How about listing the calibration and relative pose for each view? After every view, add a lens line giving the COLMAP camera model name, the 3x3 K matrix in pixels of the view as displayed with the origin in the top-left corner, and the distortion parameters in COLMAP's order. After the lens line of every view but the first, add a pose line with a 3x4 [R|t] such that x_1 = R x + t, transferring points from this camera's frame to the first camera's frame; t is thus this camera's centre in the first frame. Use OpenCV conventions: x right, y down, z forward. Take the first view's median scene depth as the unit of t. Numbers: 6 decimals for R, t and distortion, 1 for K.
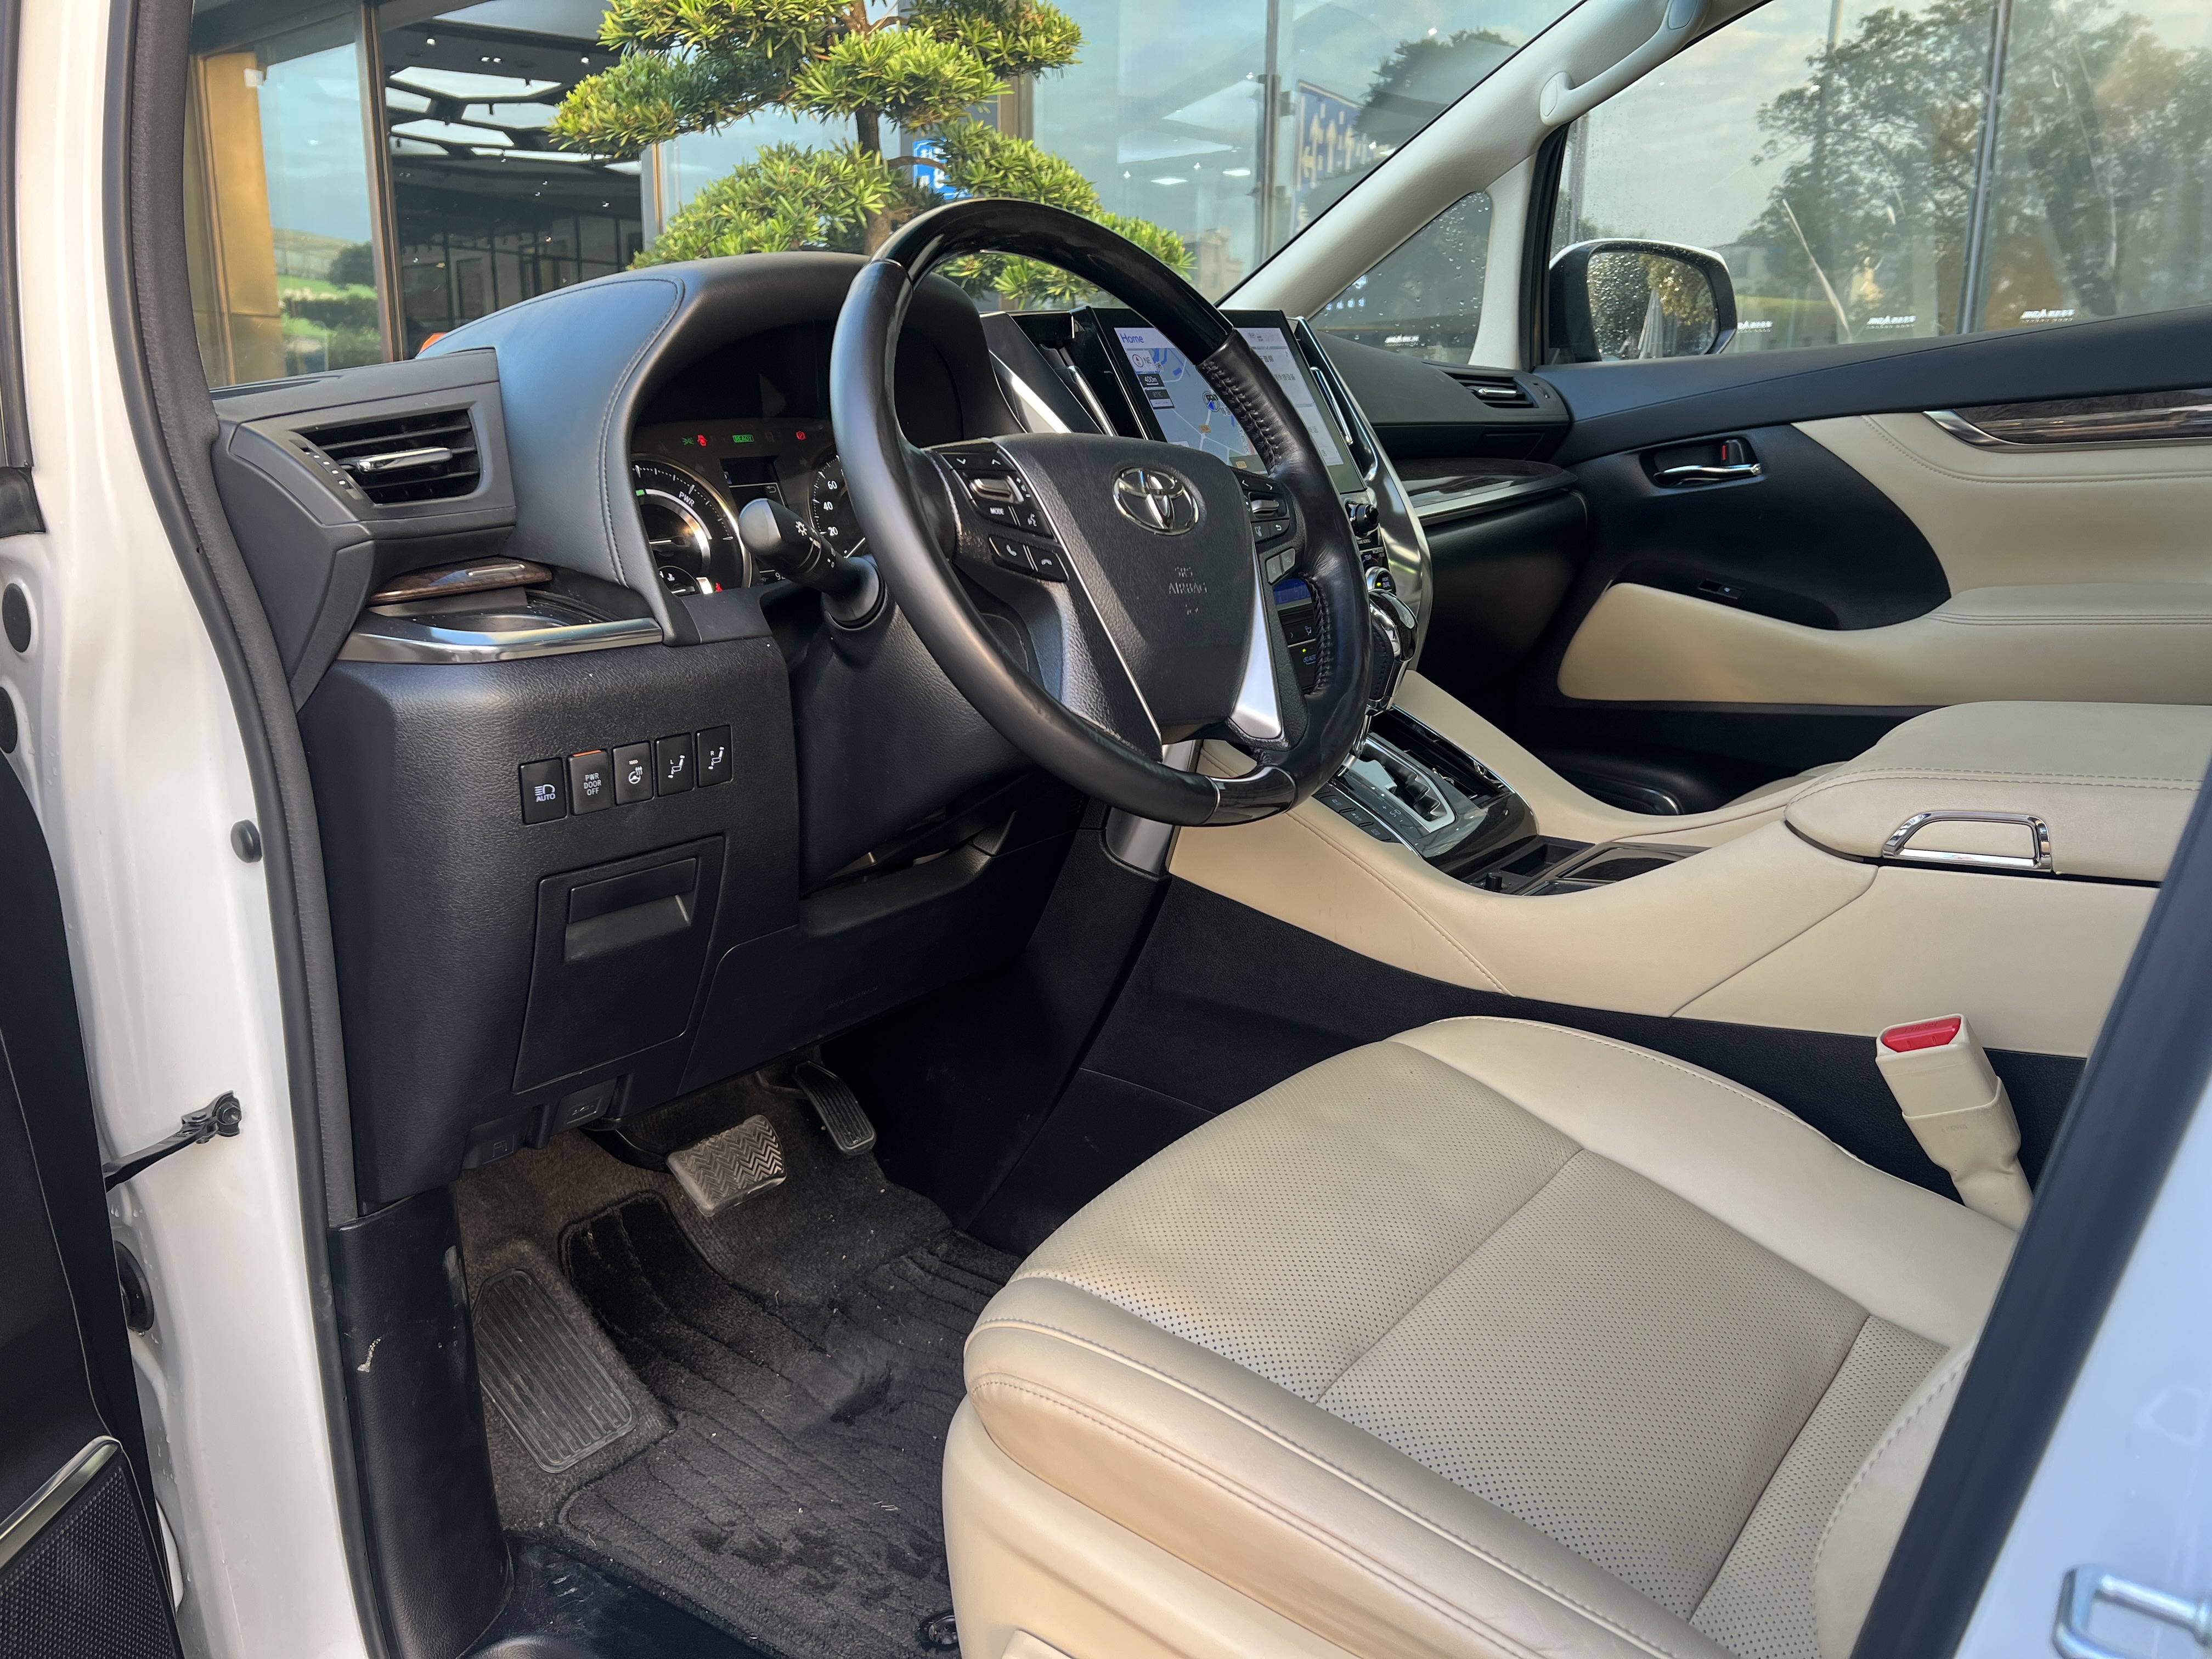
lens RADIAL K [[1662.9, 0, 1105.7], [0, 1662.9, 849.0], [0, 0, 1]] dist [0.039966, -0.050396]
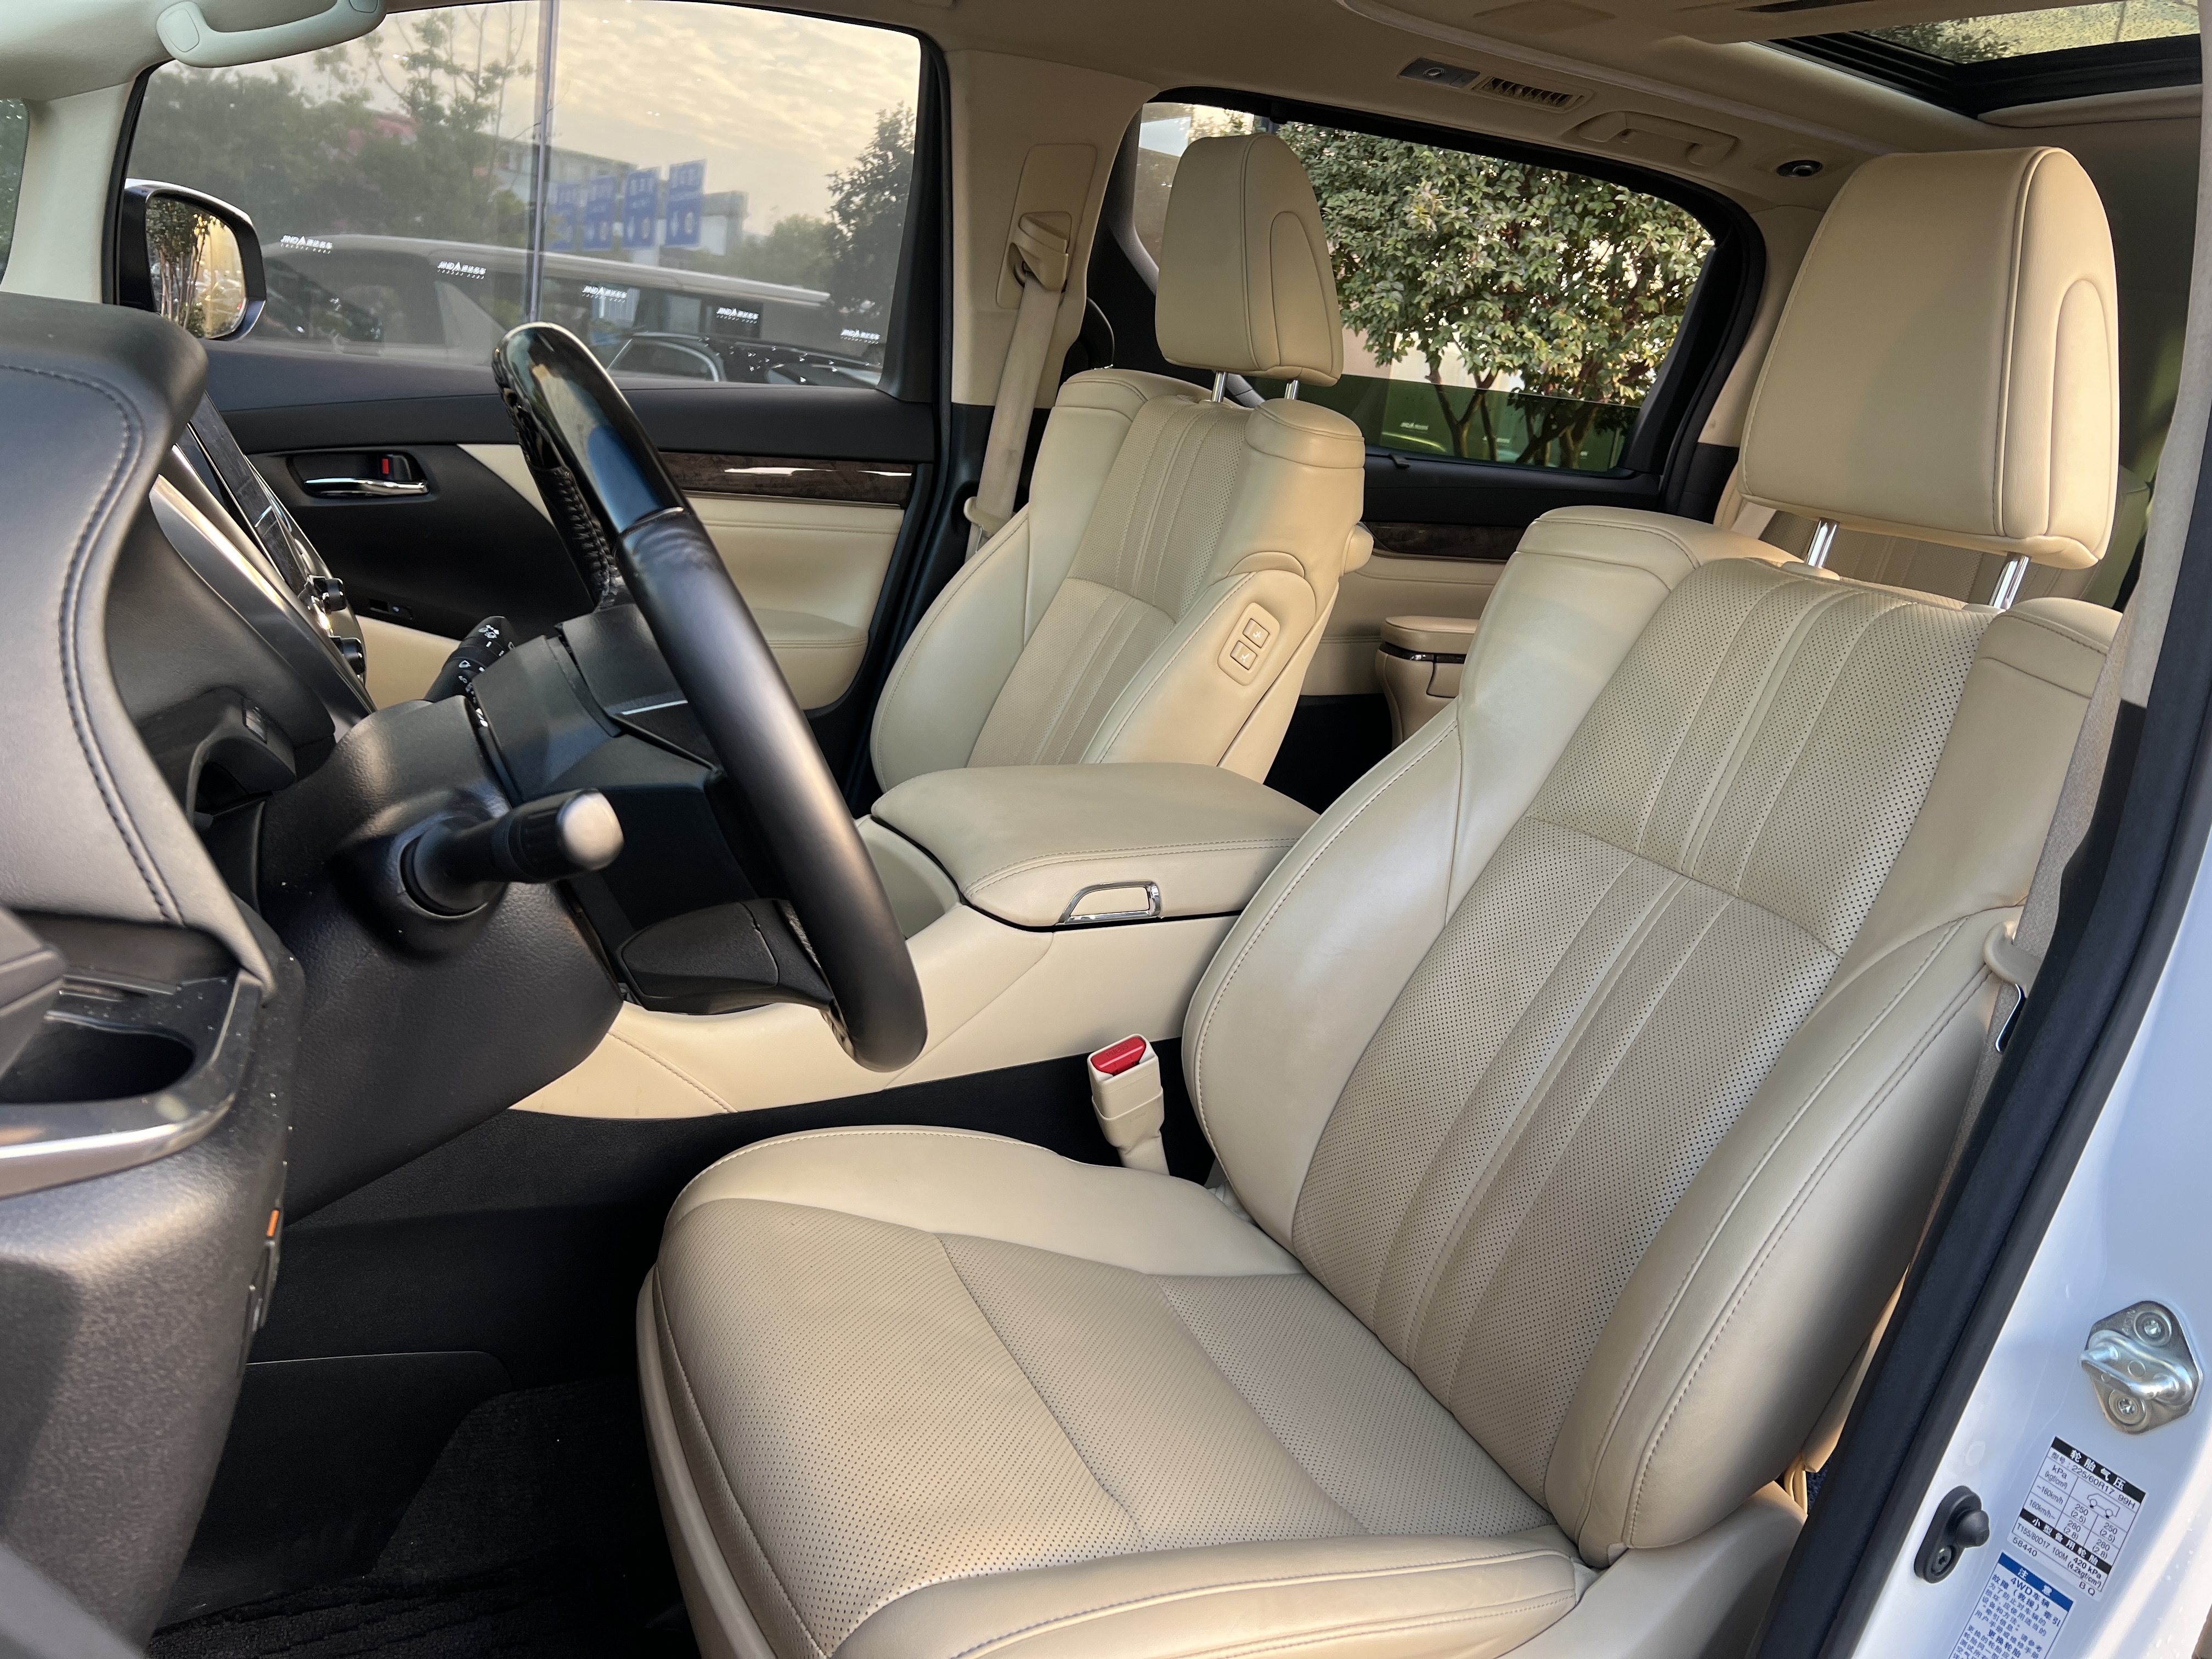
lens RADIAL K [[1682.9, 0, 1106.0], [0, 1682.9, 829.5], [0, 0, 1]] dist [0.002647, -0.000717]
pose [[0.415523, -0.146658, 0.897682, -0.491913], [0.083153, 0.988908, 0.123071, -0.167663], [-0.905774, 0.023506, 0.423109, 0.335414]]
